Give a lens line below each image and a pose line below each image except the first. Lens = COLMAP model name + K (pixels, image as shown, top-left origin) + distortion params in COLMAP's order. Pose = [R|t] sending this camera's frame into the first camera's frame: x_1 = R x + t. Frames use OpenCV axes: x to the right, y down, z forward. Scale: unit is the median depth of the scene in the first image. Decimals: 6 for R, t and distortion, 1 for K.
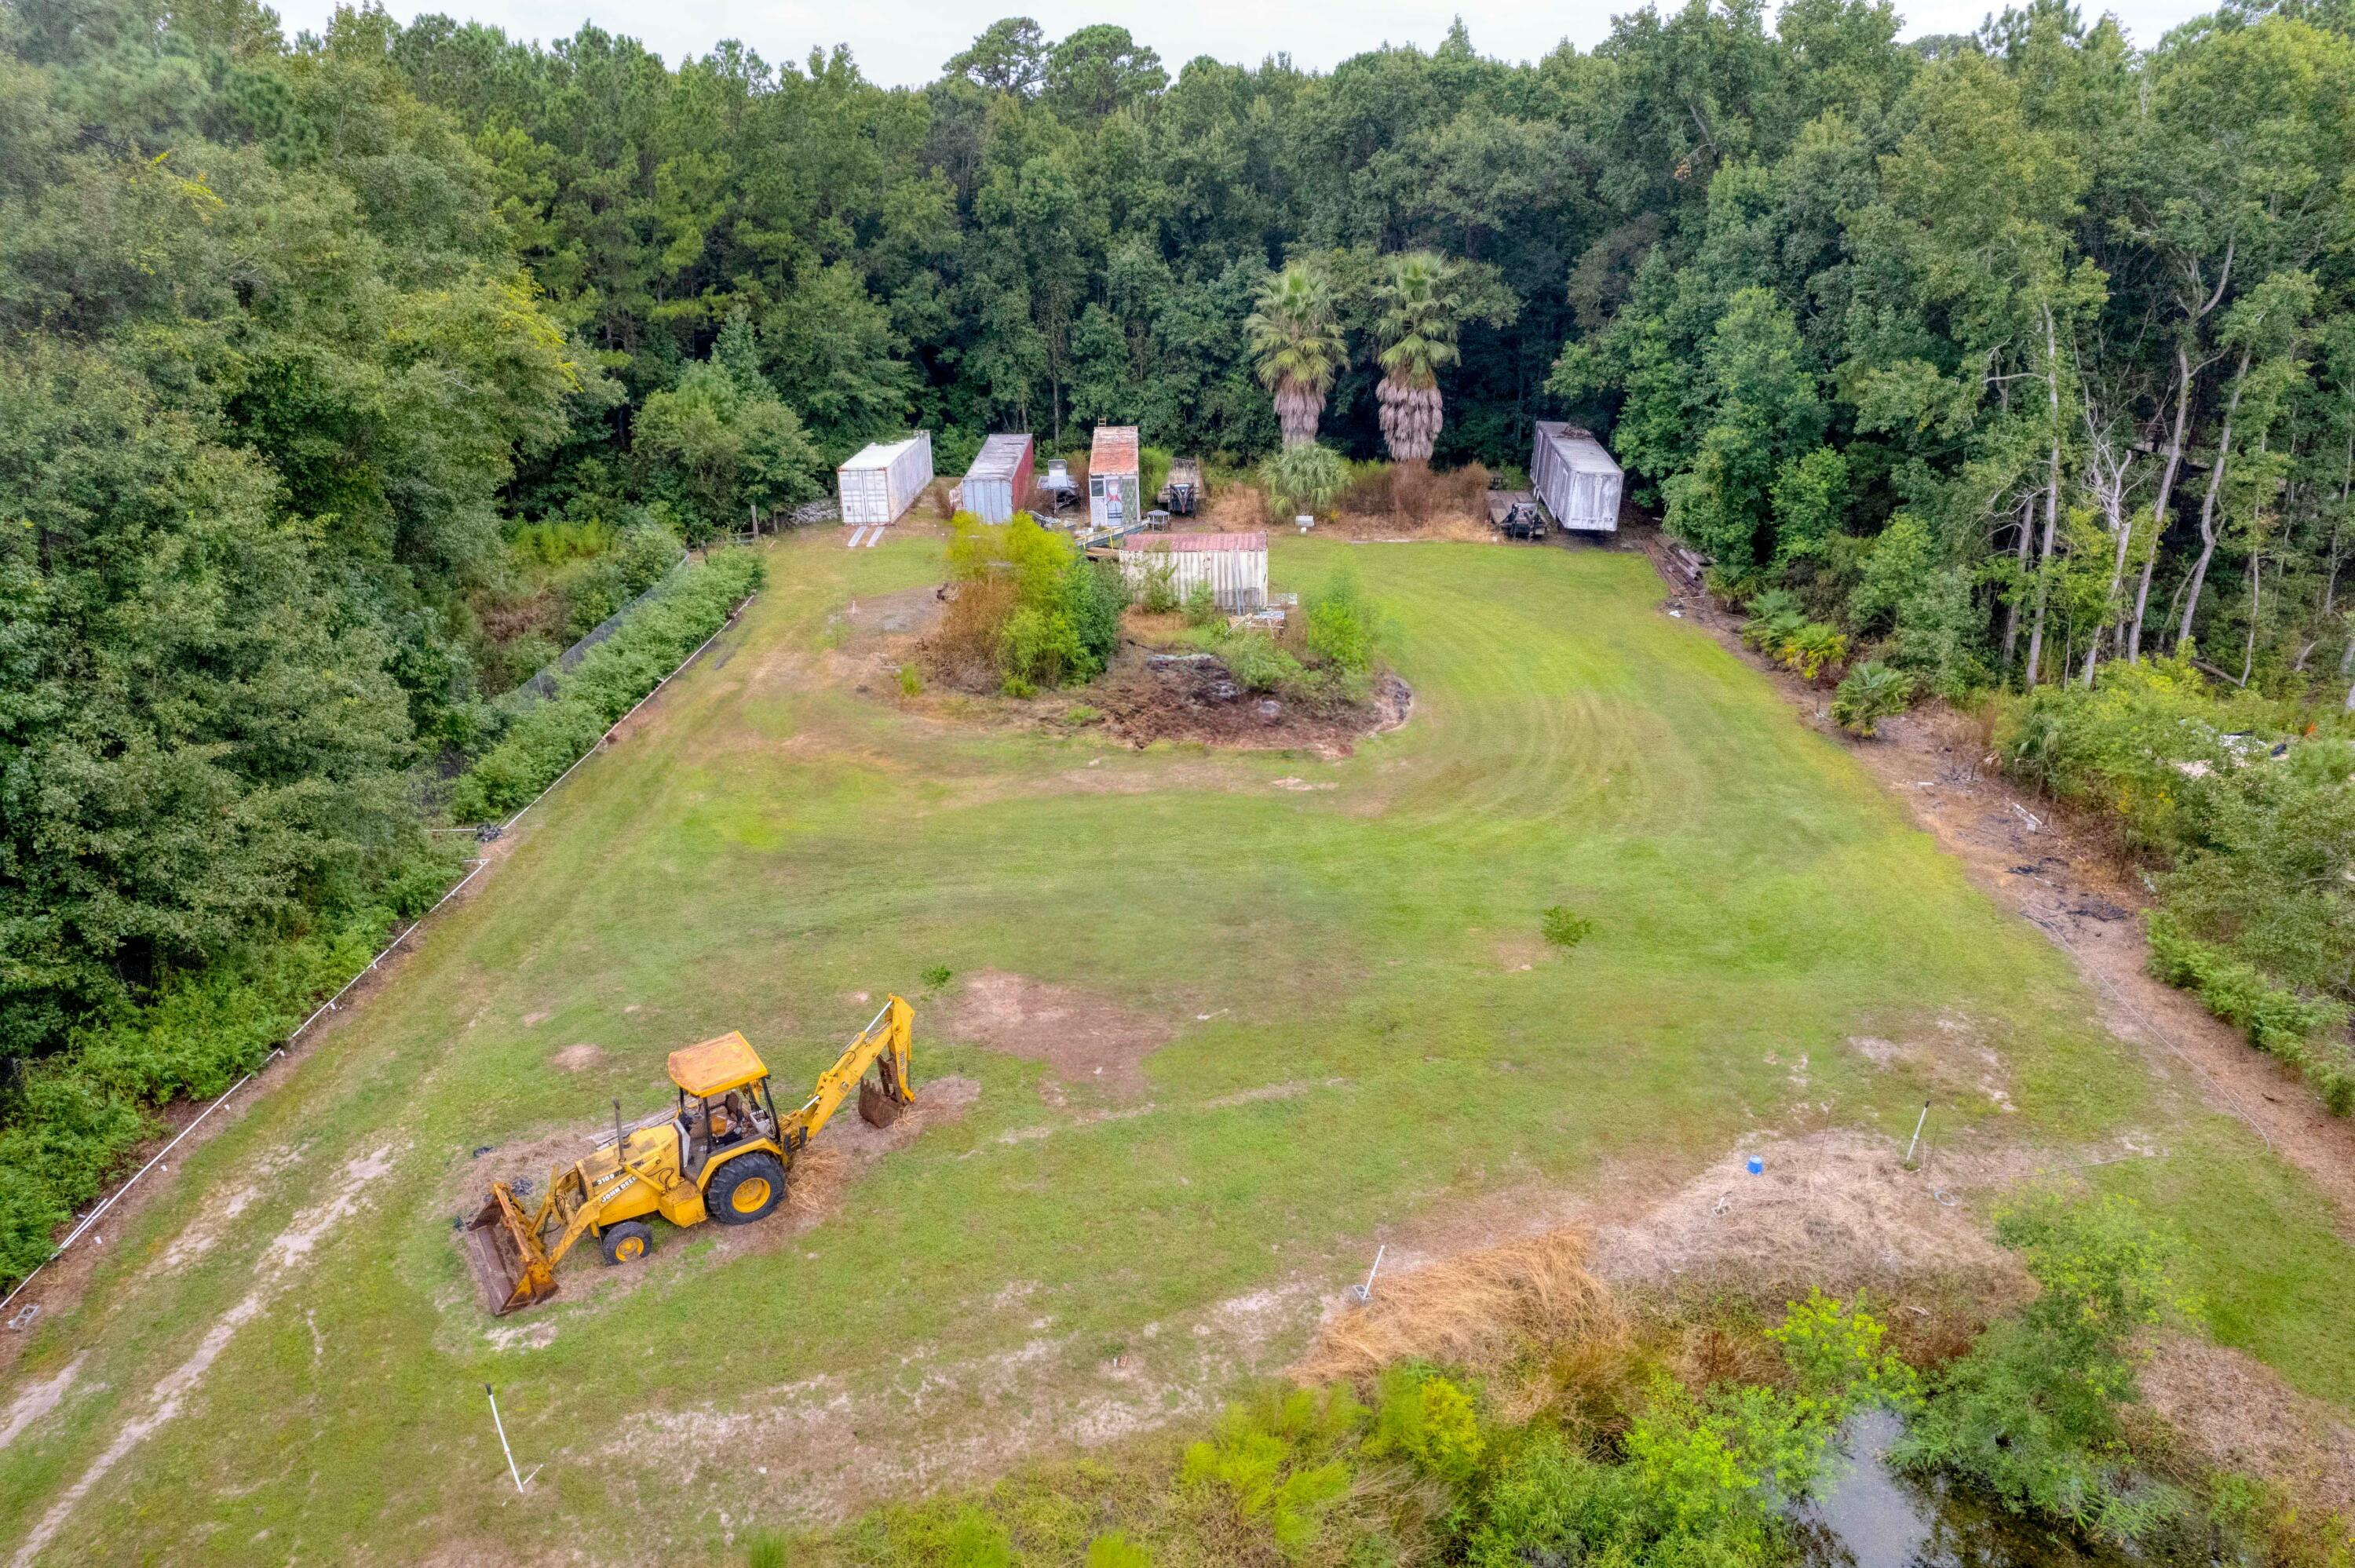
lens RADIAL K [[1520.1, 0, 1175.9], [0, 1520.1, 789.5], [0, 0, 1]] dist [-0.039266, -0.000894]
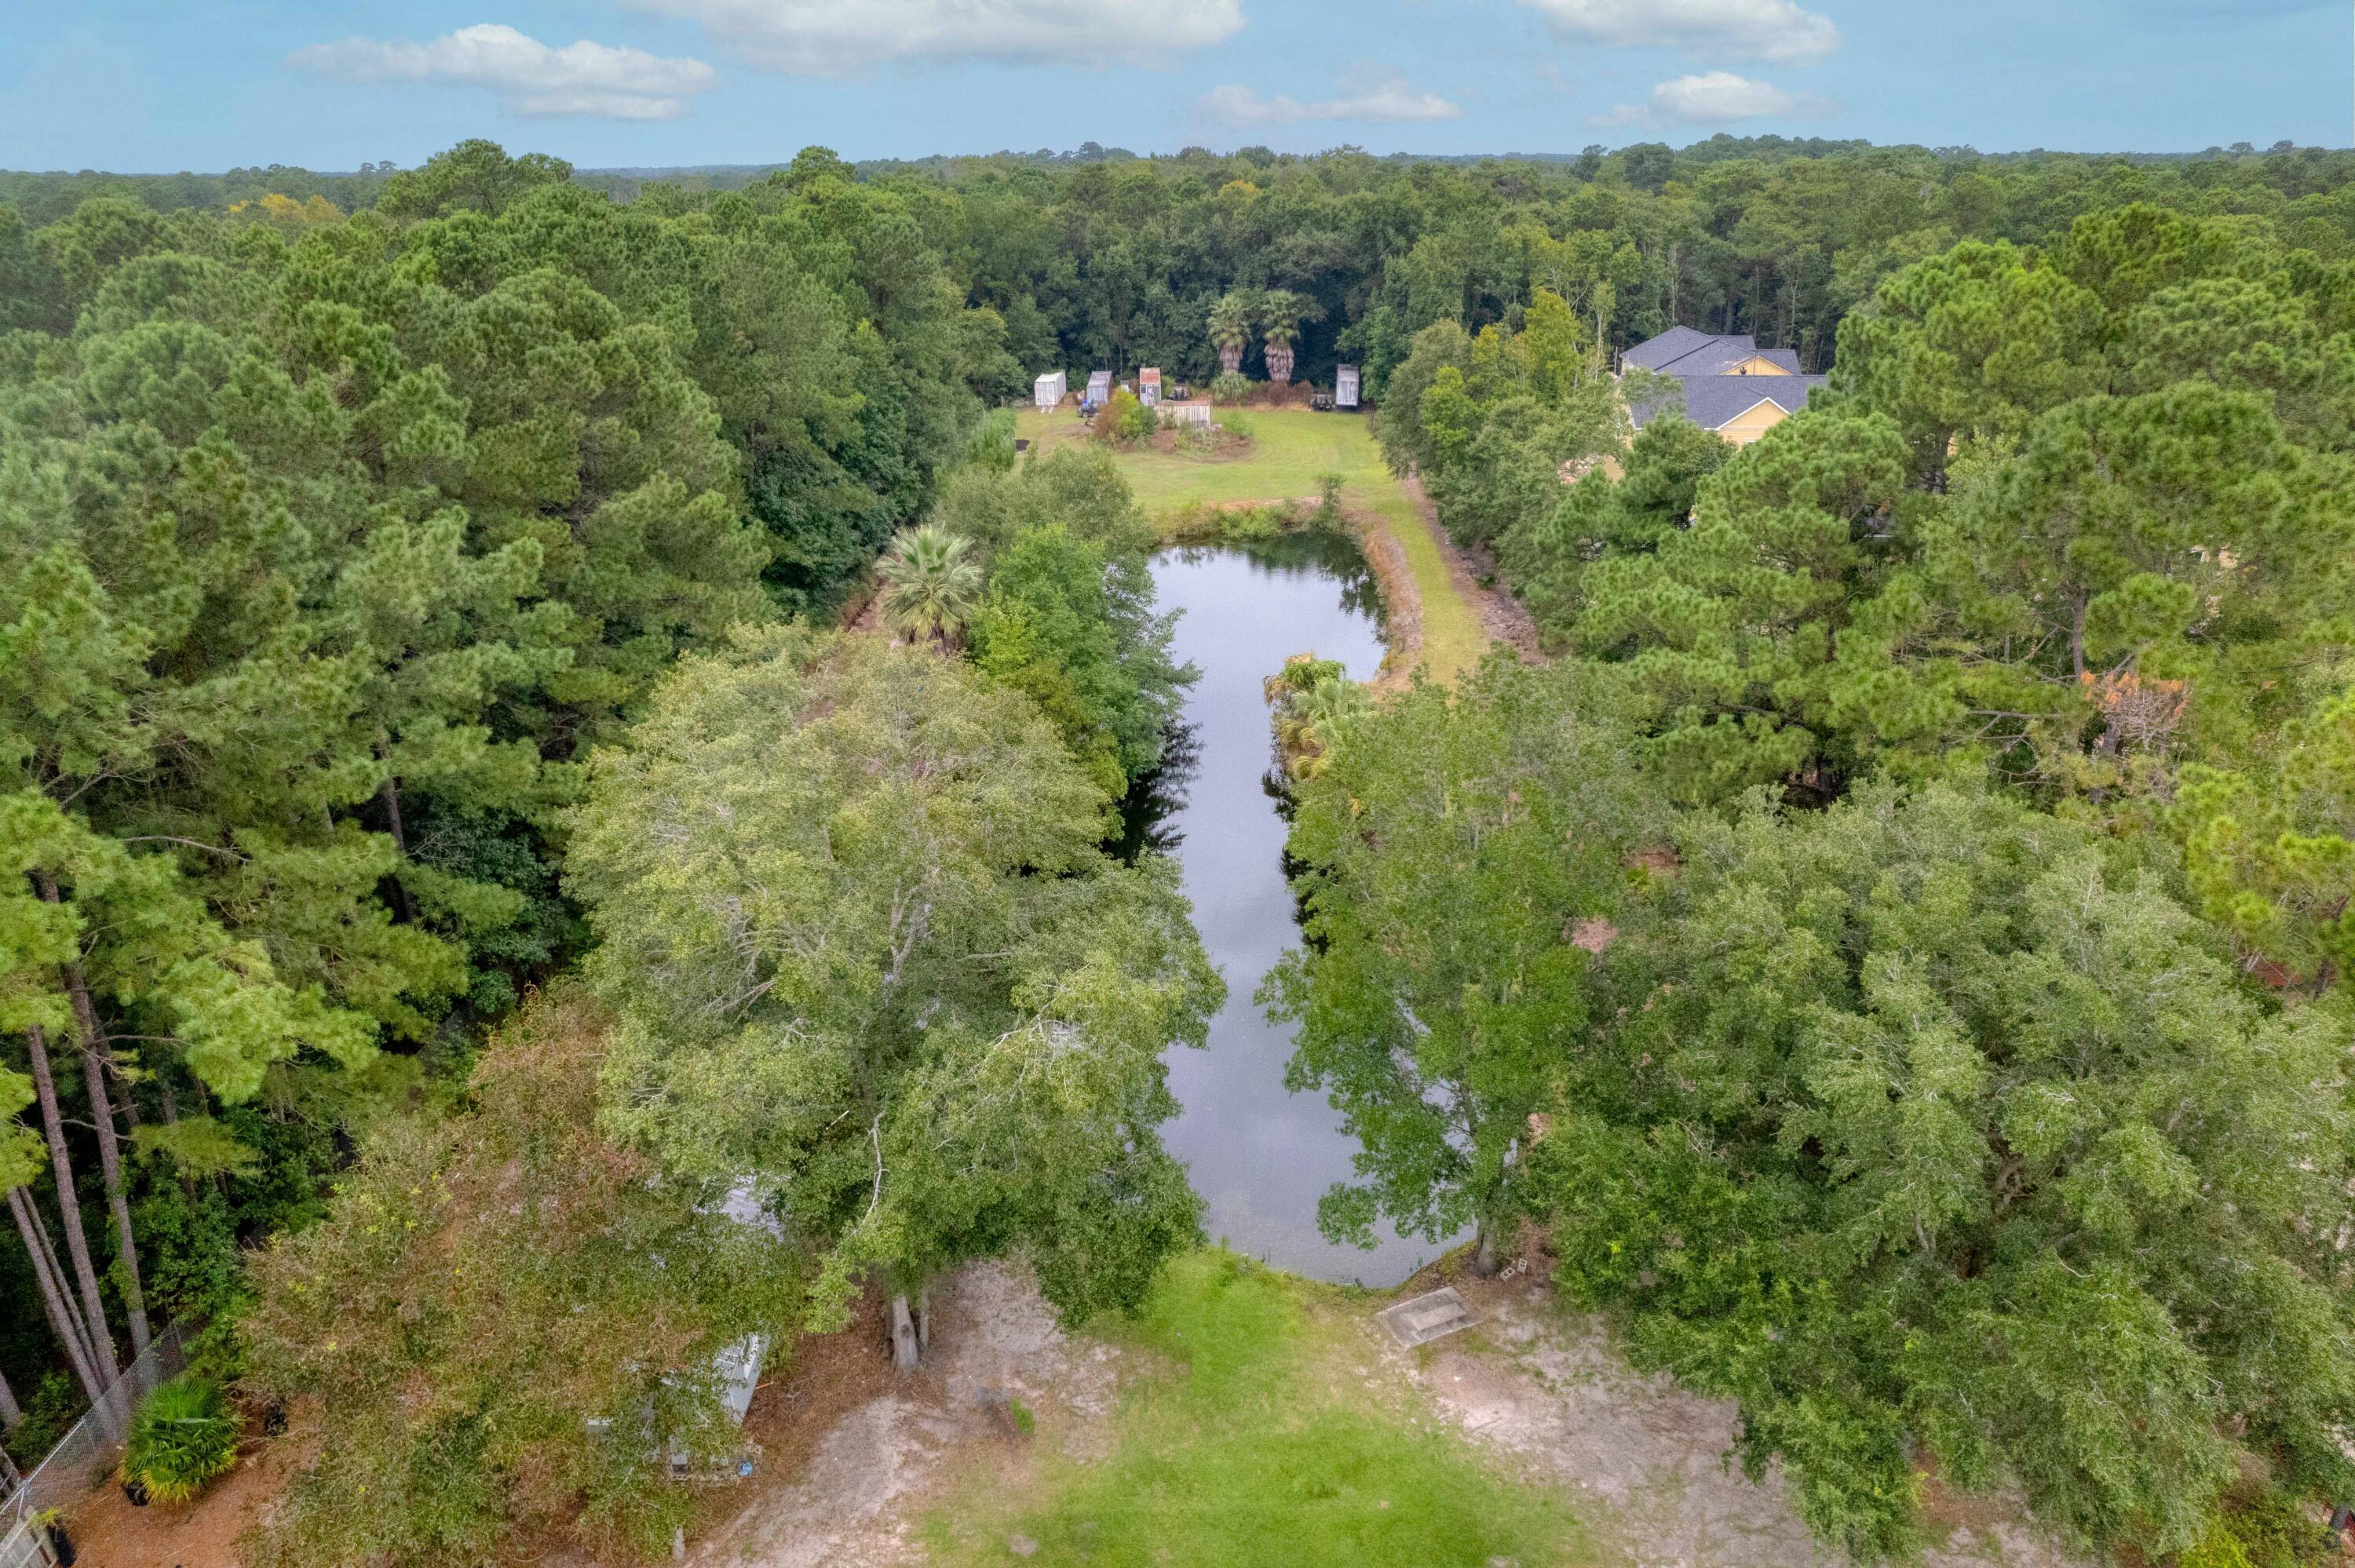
lens RADIAL K [[1520.1, 0, 1176.3], [0, 1520.1, 781.6], [0, 0, 1]] dist [-0.039266, -0.000894]
pose [[0.999981, -0.001063, -0.006029, 0.012720], [0.001048, 0.999996, -0.002458, 0.392300], [0.006031, 0.002452, 0.999979, -1.282370]]
